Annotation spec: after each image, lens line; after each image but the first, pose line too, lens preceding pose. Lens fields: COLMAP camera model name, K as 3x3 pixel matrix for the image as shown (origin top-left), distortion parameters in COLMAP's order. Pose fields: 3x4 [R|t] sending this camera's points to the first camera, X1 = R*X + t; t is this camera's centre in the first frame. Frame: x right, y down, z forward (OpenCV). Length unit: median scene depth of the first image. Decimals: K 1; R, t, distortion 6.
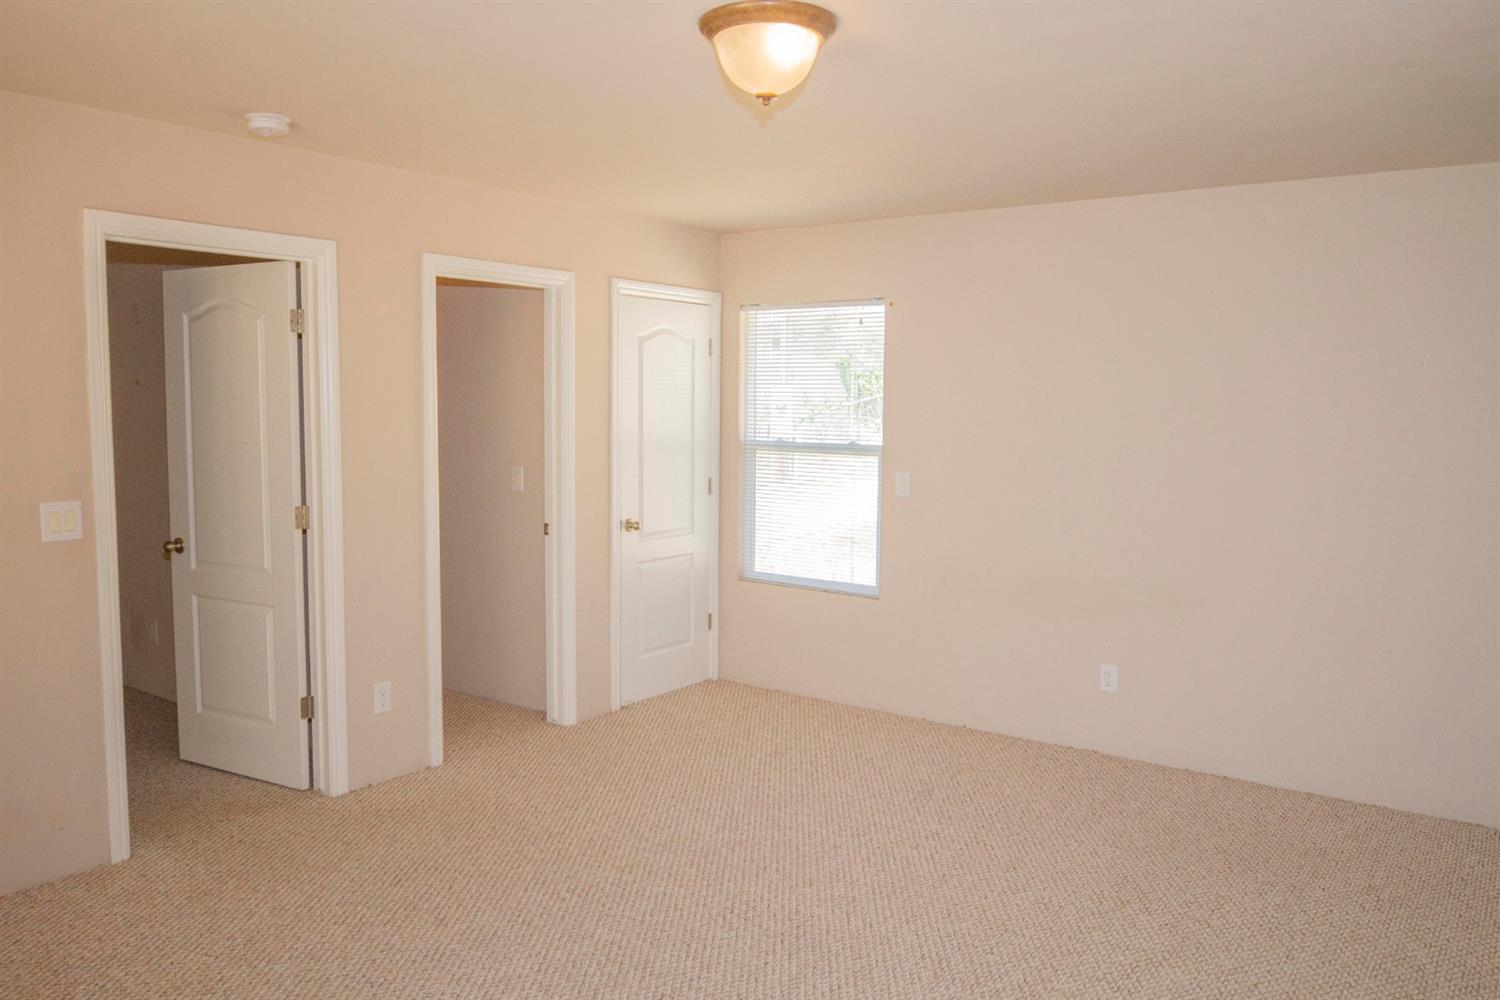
lens RADIAL K [[1115.9, 0, 750.0], [0, 1115.9, 500.0], [0, 0, 1]] dist [-0.079636, 0.005581]
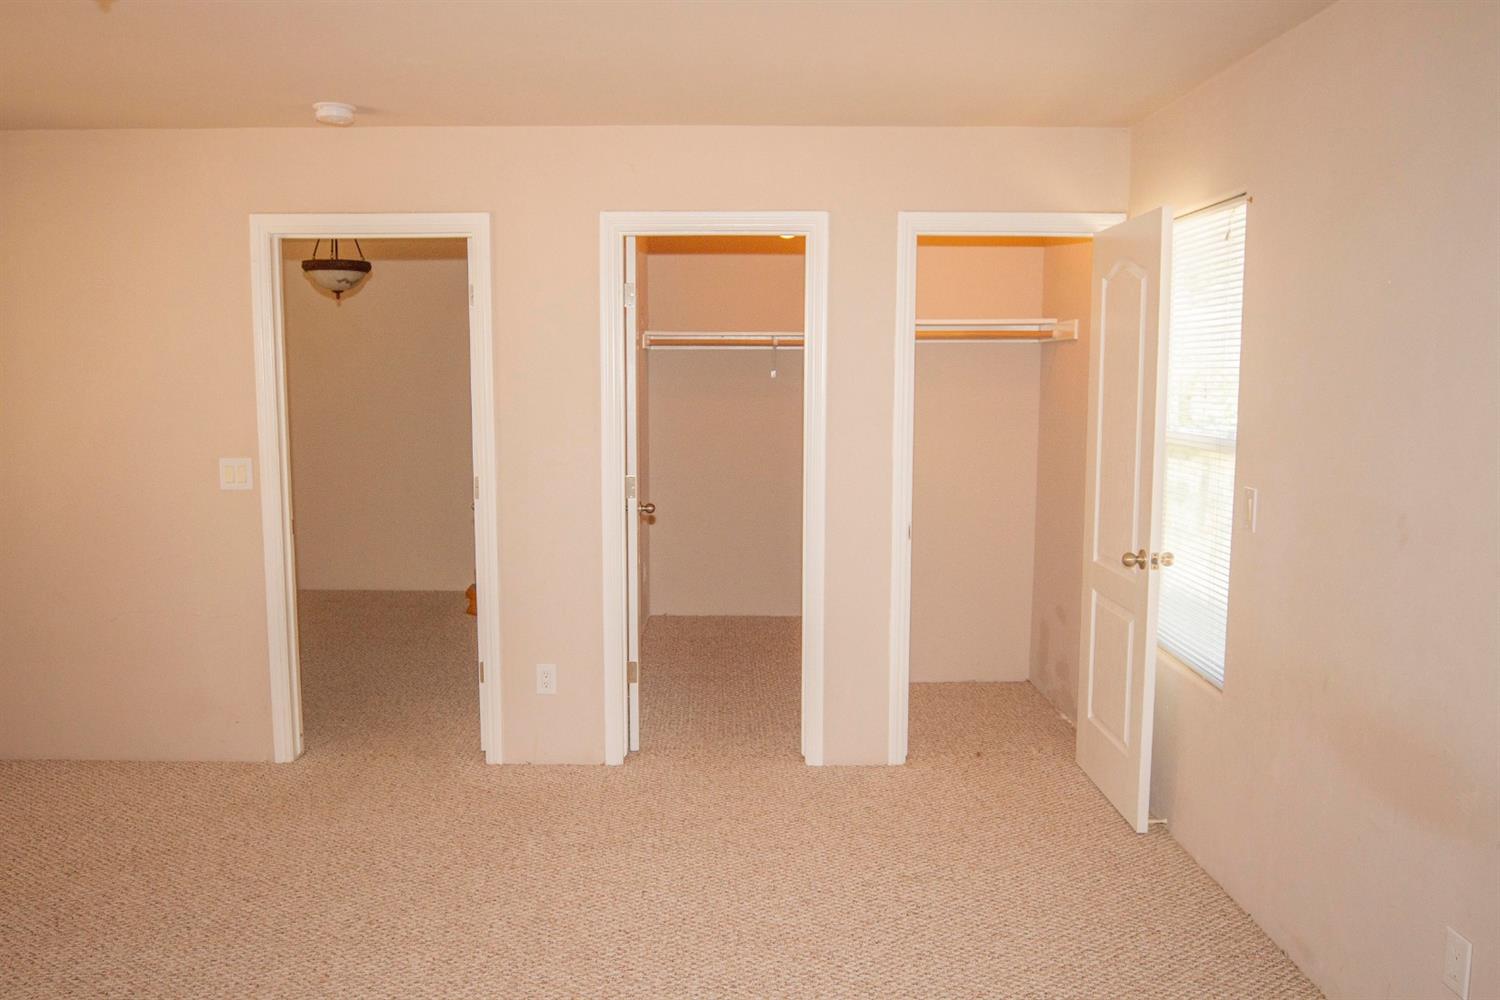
lens RADIAL K [[1115.9, 0, 750.0], [0, 1115.9, 500.0], [0, 0, 1]] dist [-0.079636, 0.005581]
pose [[0.598410, 0.075206, -0.797652, 0.493194], [-0.064976, 0.996861, 0.045243, -0.031253], [0.798551, 0.024755, 0.601418, 0.500137]]
